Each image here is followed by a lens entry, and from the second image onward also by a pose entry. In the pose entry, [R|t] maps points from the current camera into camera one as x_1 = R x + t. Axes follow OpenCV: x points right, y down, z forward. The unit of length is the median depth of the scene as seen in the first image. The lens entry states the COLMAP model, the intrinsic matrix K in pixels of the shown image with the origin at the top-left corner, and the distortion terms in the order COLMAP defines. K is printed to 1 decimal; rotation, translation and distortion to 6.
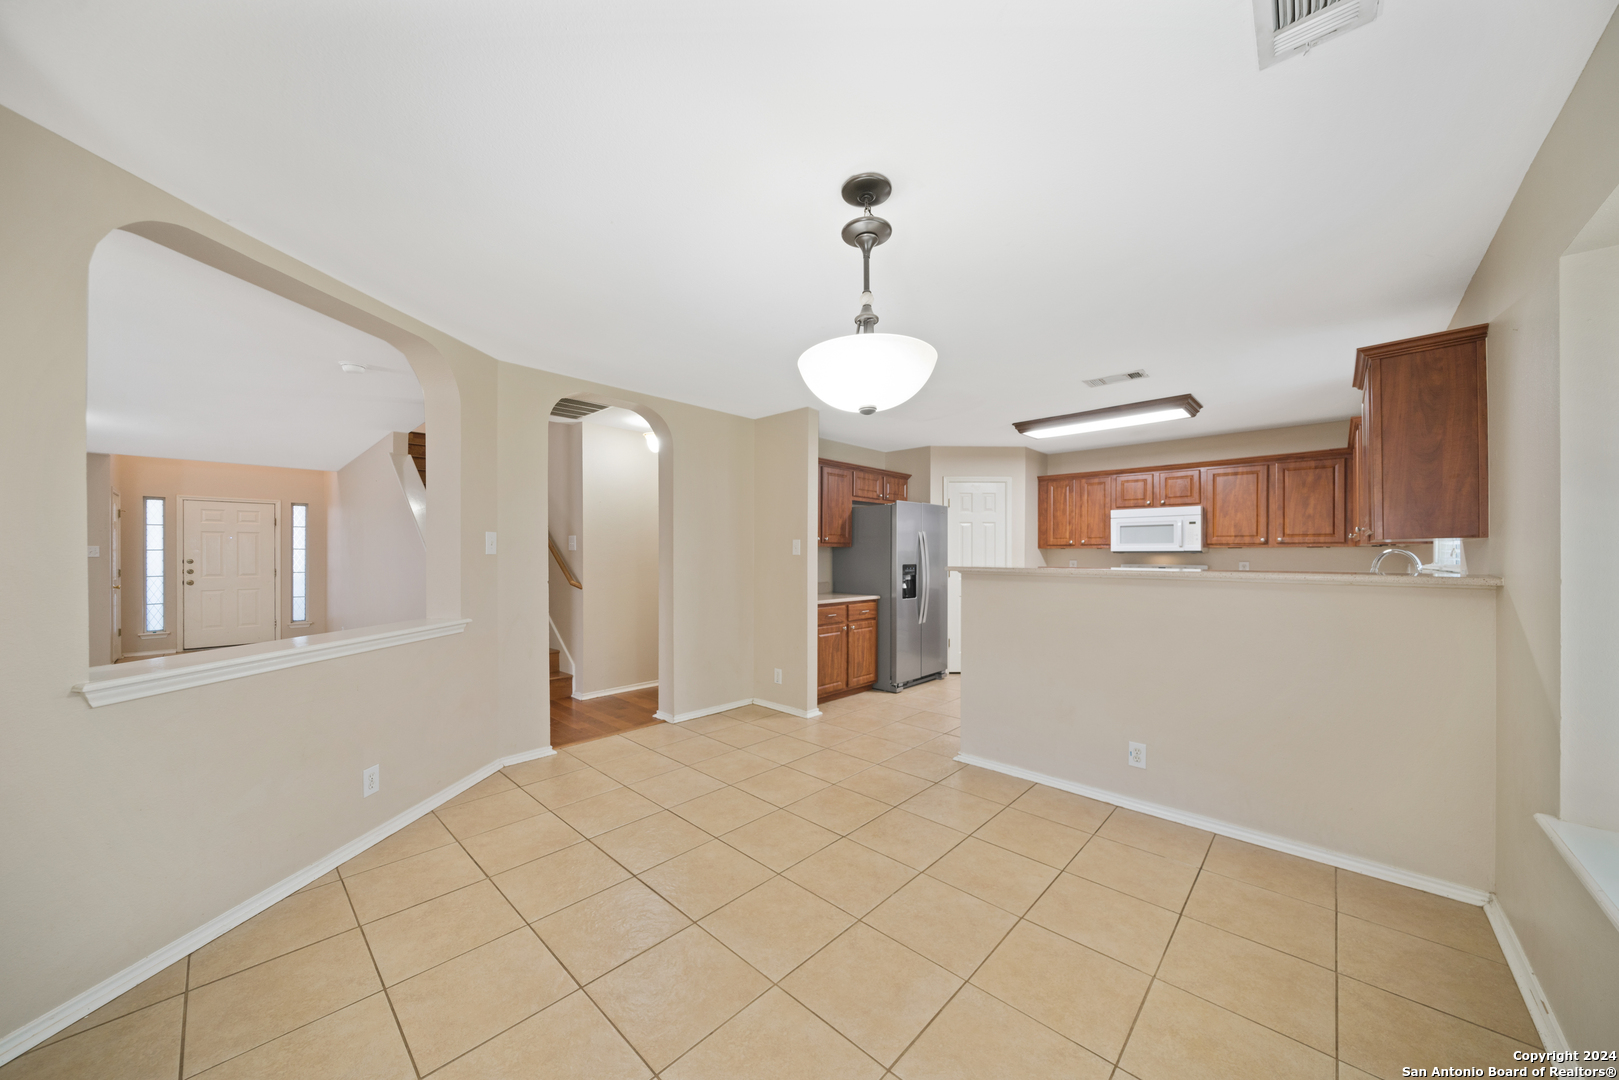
lens RADIAL K [[564.2, 0, 819.3], [0, 564.2, 548.4], [0, 0, 1]] dist [-0.005268, 0.000469]
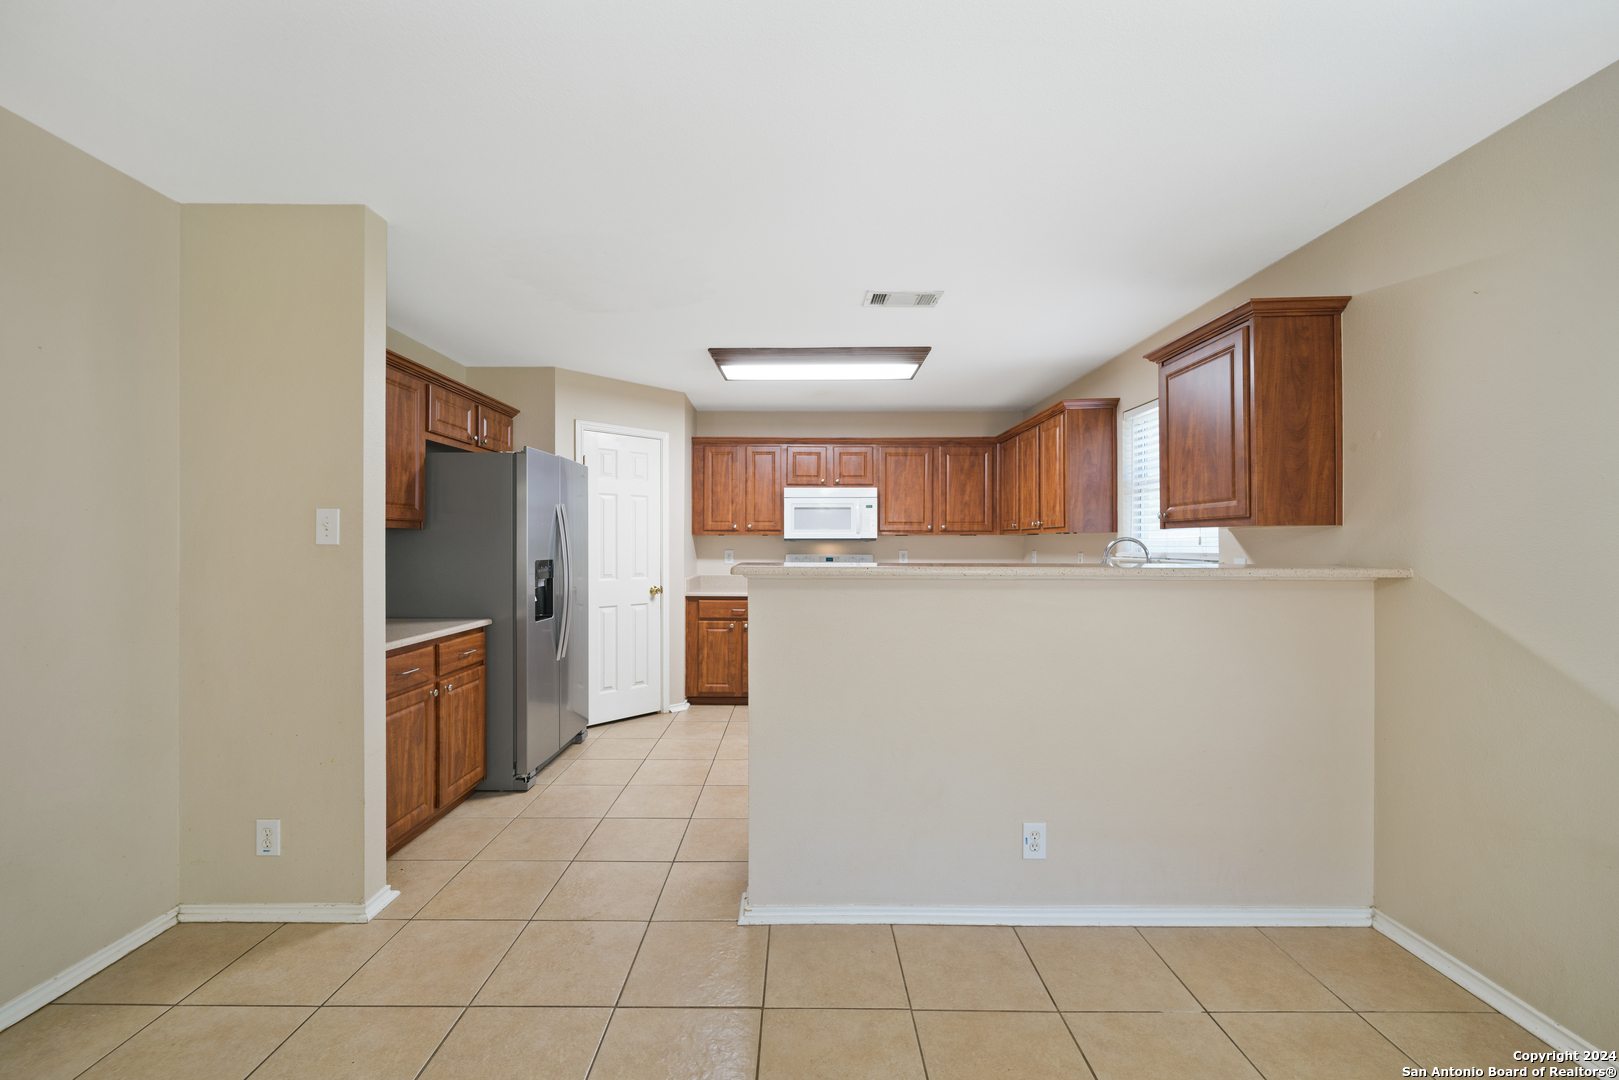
lens RADIAL K [[635.6, 0, 793.6], [0, 635.6, 537.9], [0, 0, 1]] dist [0.001277, 0.000348]
pose [[0.739825, 0.004174, 0.672787, -0.087247], [-0.006677, 0.999977, 0.001137, 0.002952], [-0.672766, -0.005333, 0.739836, 0.346442]]
